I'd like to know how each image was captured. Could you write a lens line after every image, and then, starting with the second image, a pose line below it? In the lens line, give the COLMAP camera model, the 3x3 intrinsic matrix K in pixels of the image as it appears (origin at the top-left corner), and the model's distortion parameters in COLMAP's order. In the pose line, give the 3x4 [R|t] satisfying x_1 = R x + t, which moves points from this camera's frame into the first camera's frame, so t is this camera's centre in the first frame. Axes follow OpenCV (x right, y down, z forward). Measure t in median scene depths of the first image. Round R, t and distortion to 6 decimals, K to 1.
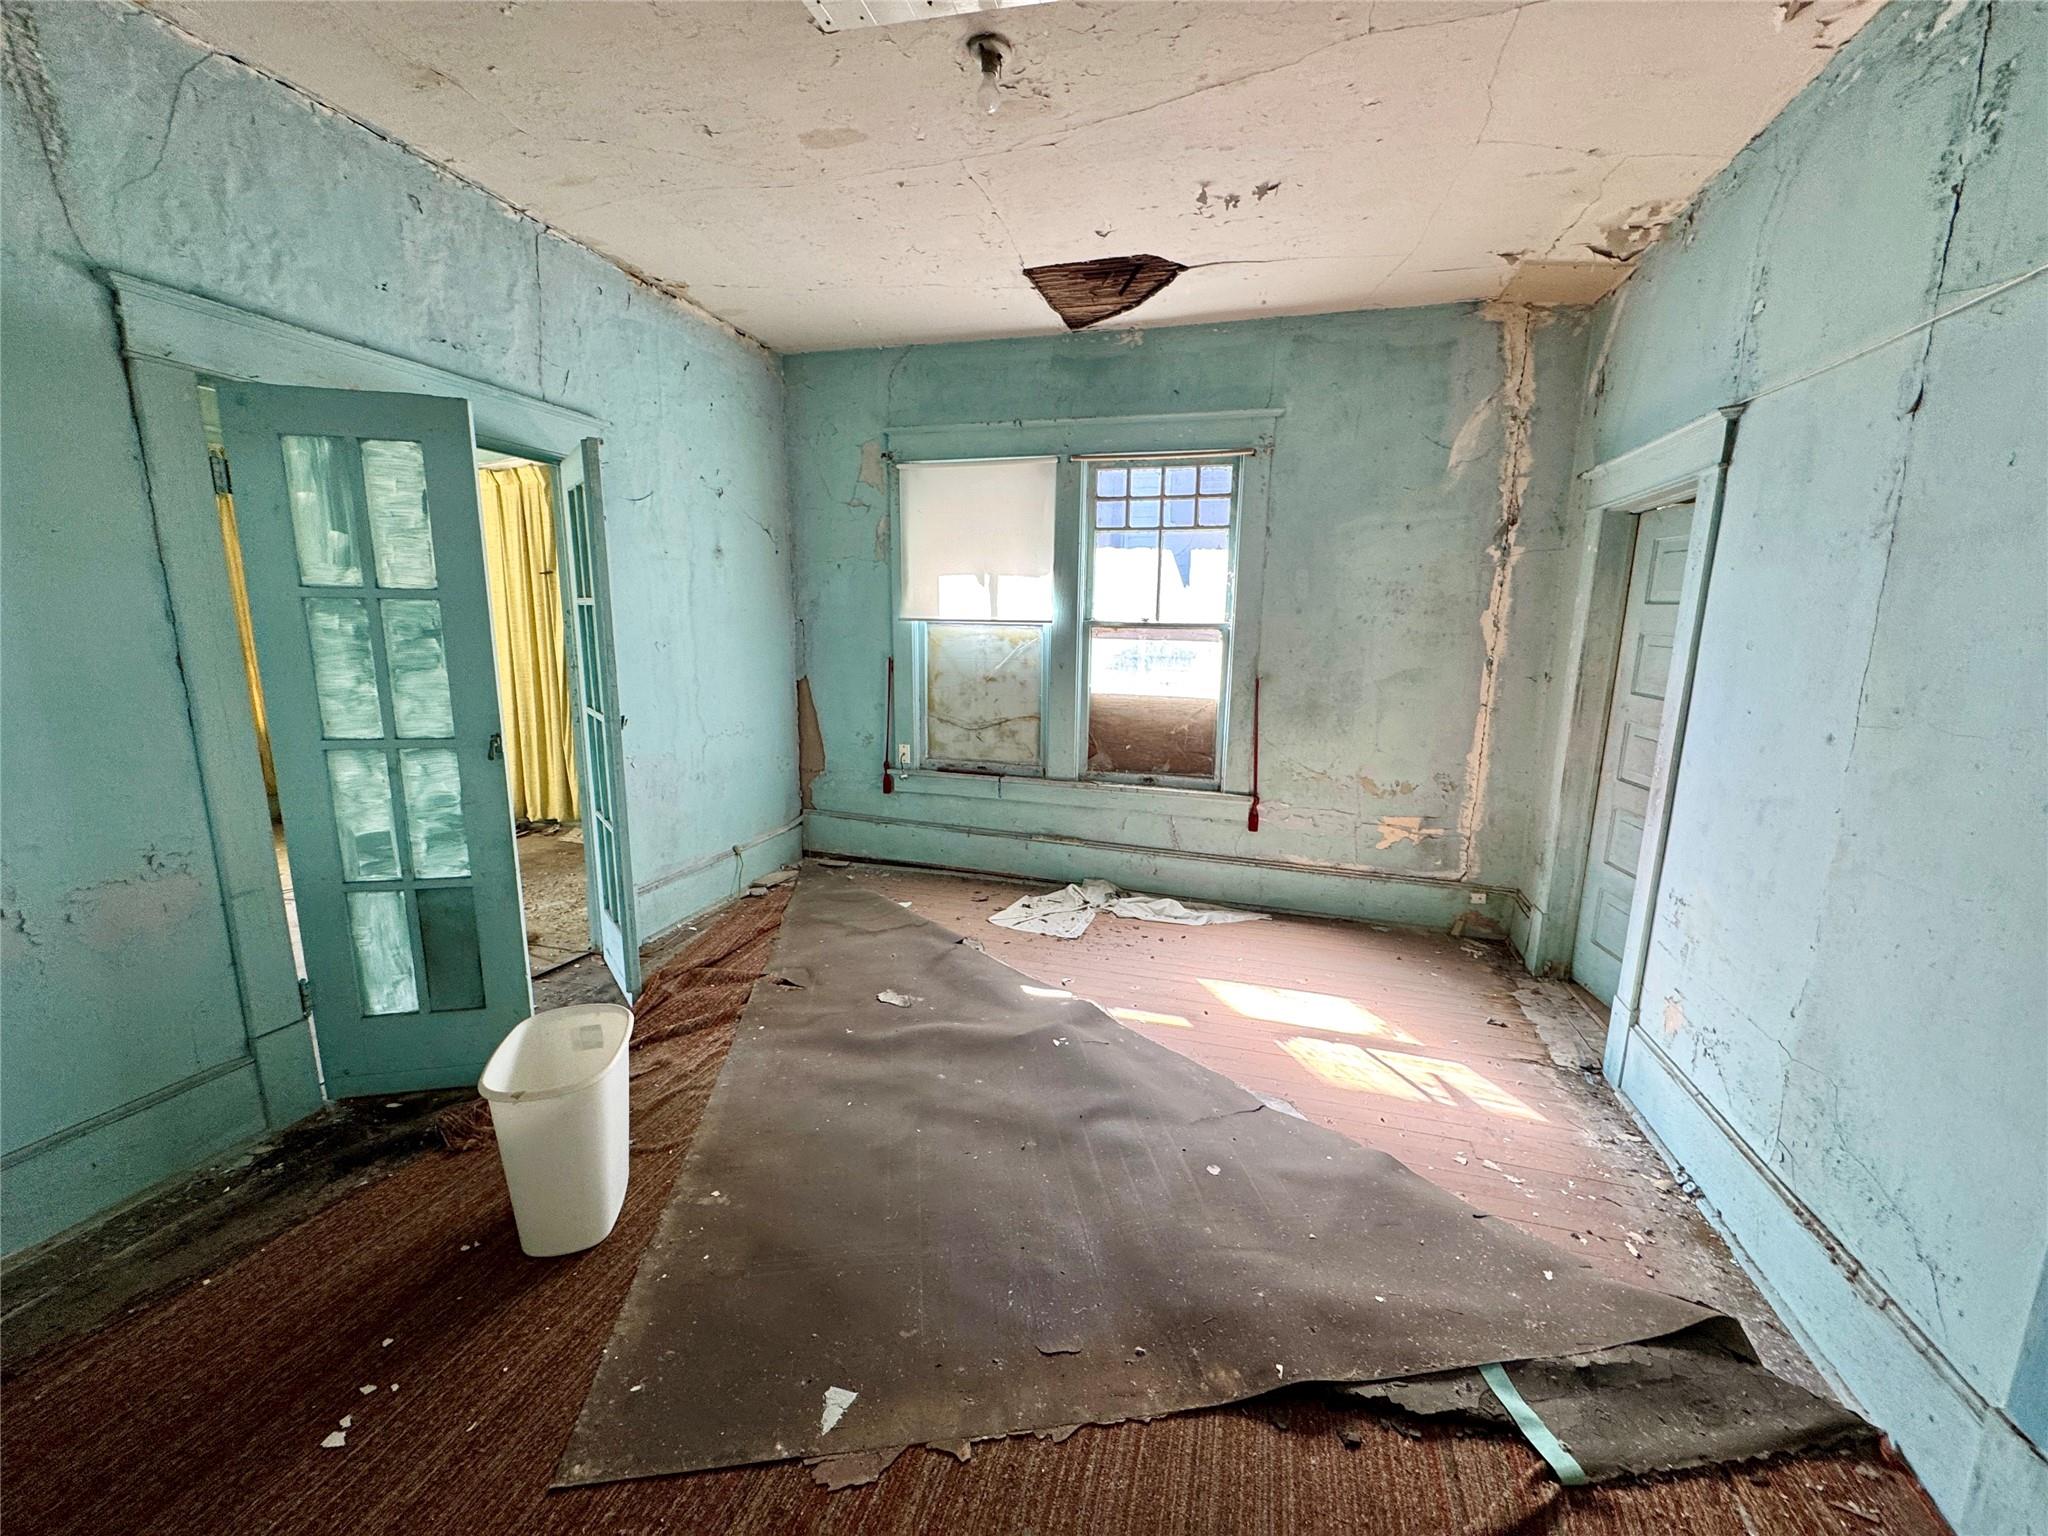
lens RADIAL K [[816.5, 0, 1022.8], [0, 816.5, 769.0], [0, 0, 1]] dist [-0.003857, 0.000618]
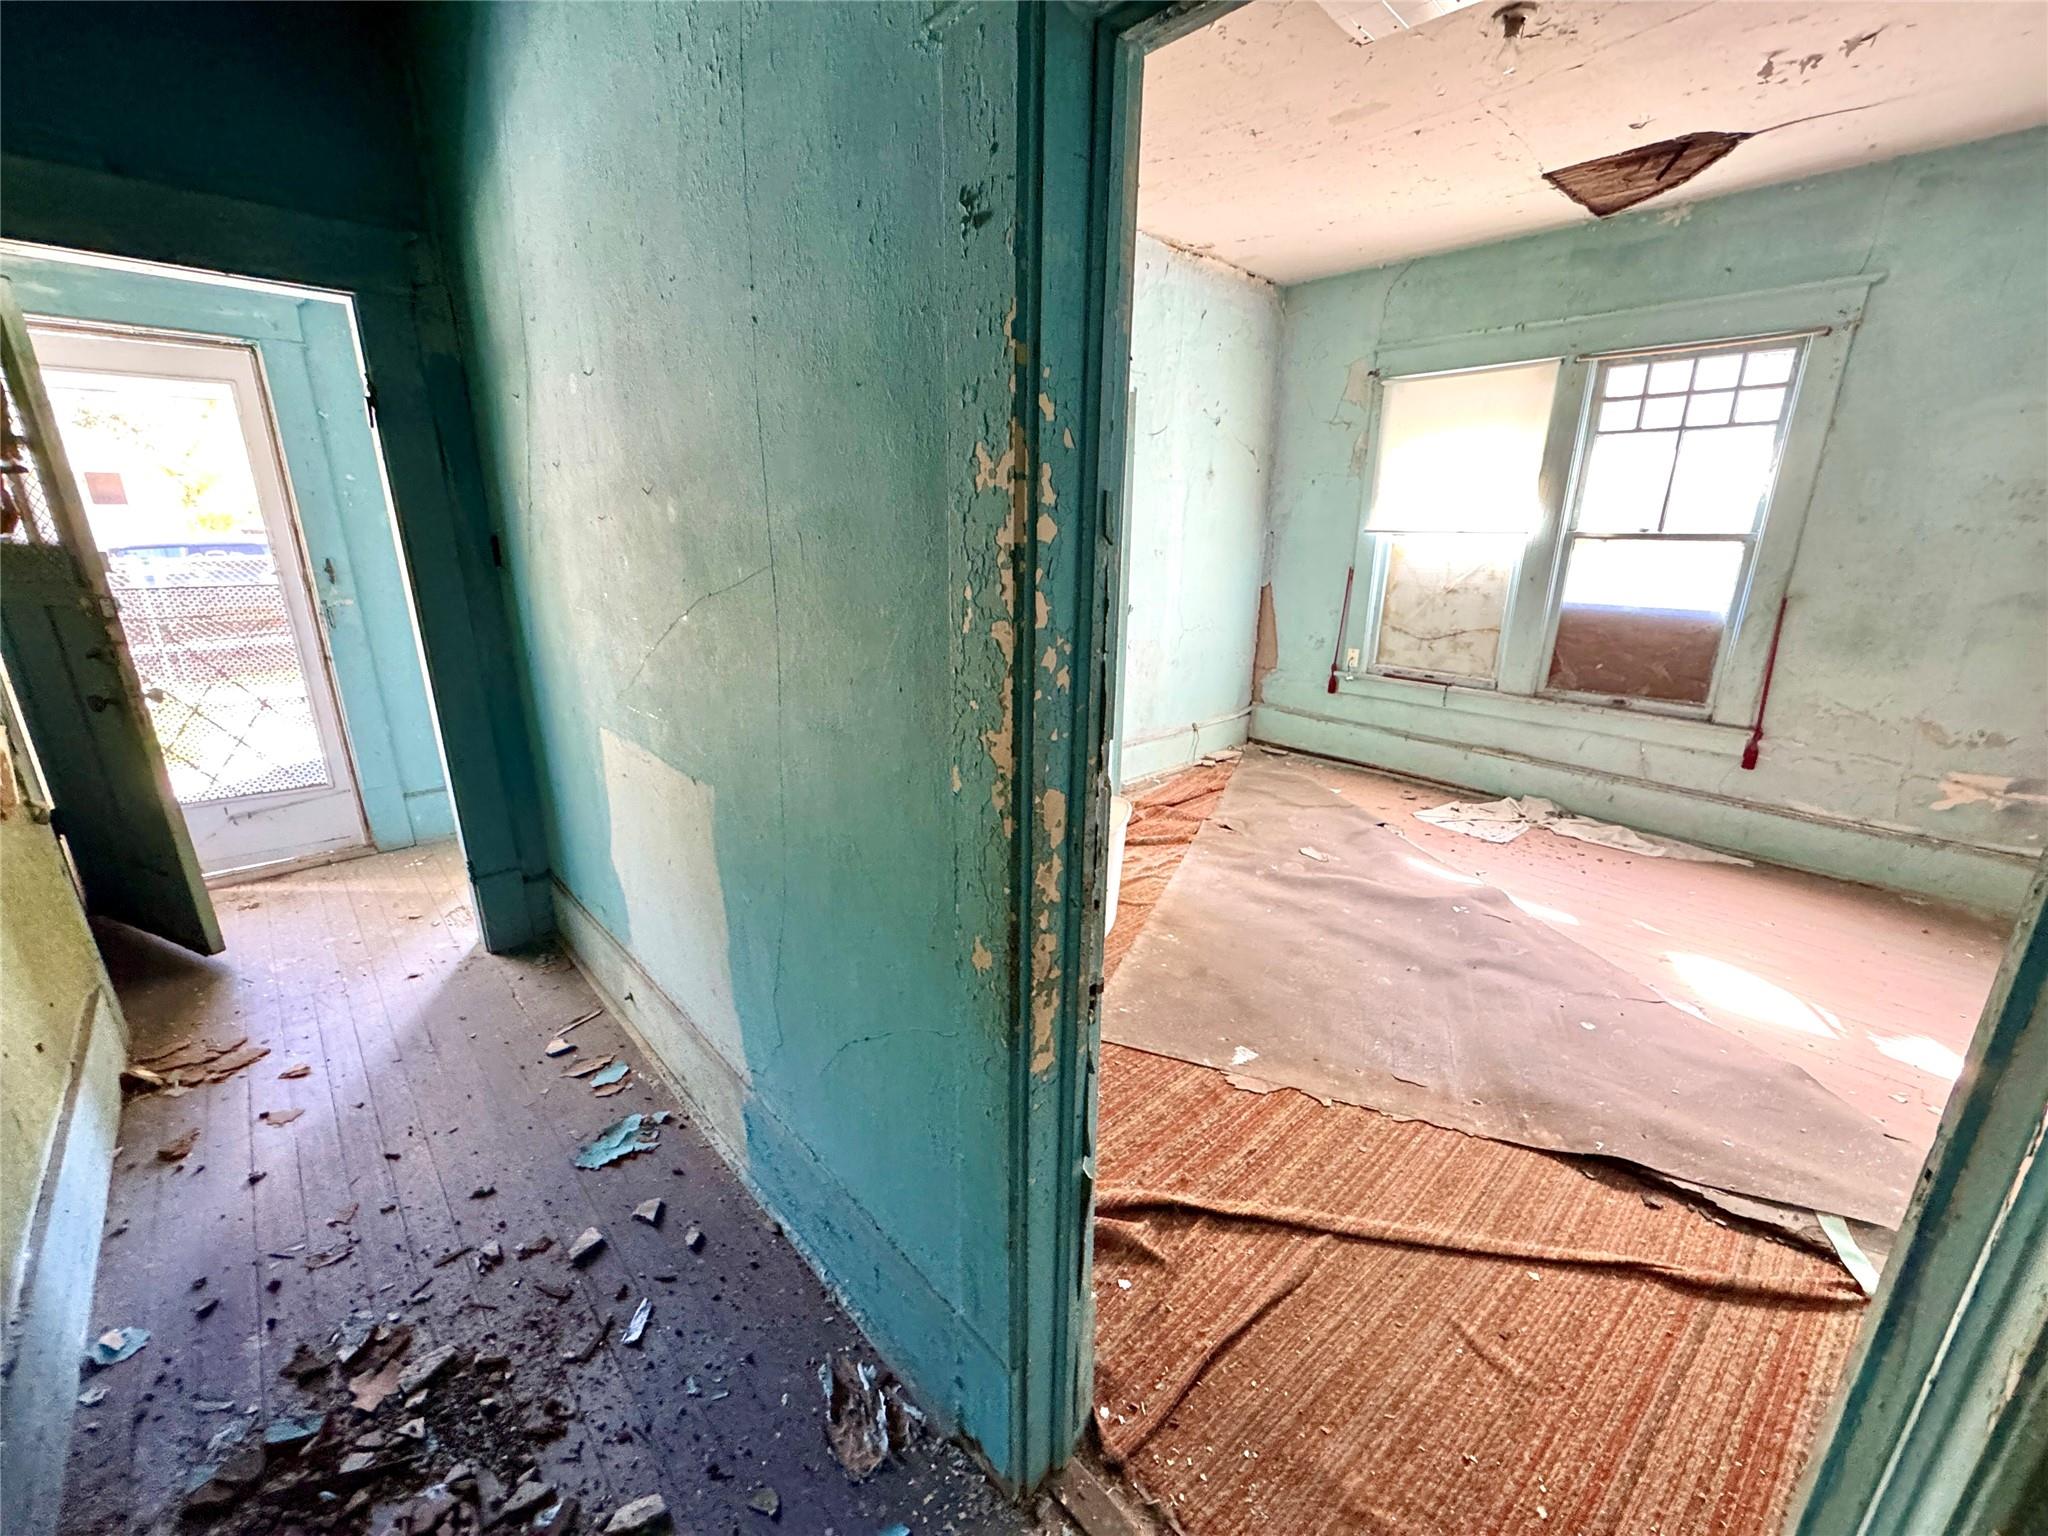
lens RADIAL K [[816.5, 0, 1022.8], [0, 816.5, 769.0], [0, 0, 1]] dist [-0.003857, 0.000618]
pose [[0.860195, 0.138643, -0.490758, 0.035760], [-0.089237, 0.988409, 0.122821, 0.038801], [0.502098, -0.061856, 0.862596, -0.192659]]
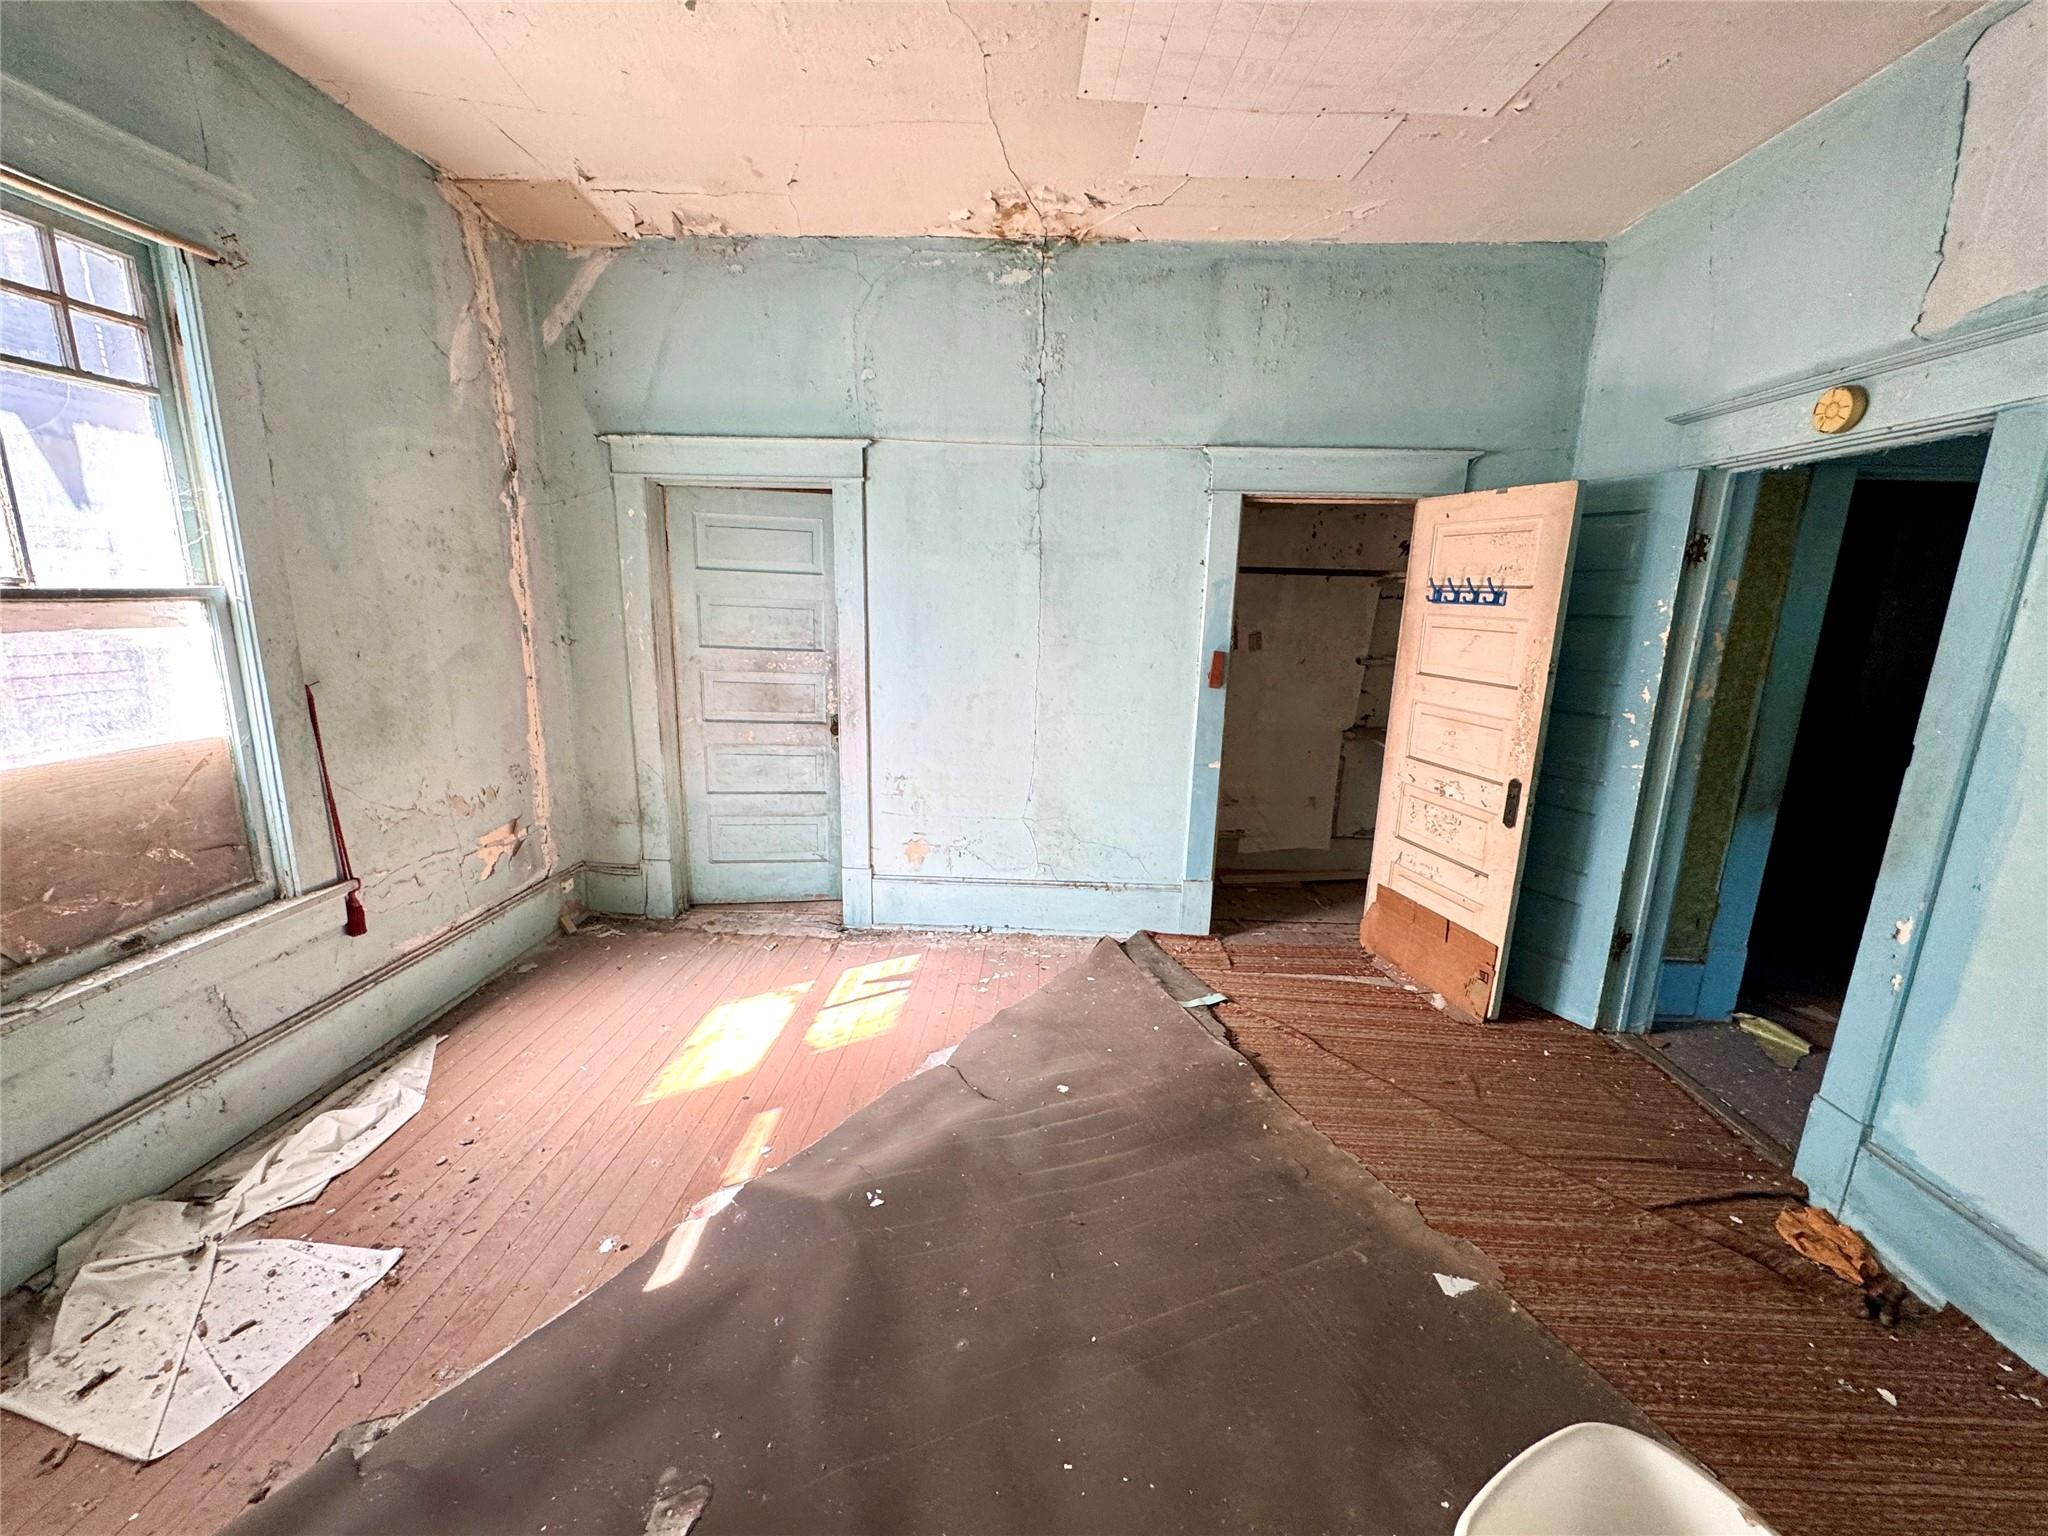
lens RADIAL K [[816.5, 0, 1022.8], [0, 816.5, 769.0], [0, 0, 1]] dist [-0.003857, 0.000618]
pose [[-0.246573, -0.227552, 0.942031, -0.400141], [0.149070, 0.951569, 0.268875, -0.136006], [-0.957591, 0.206726, -0.200711, 0.659886]]
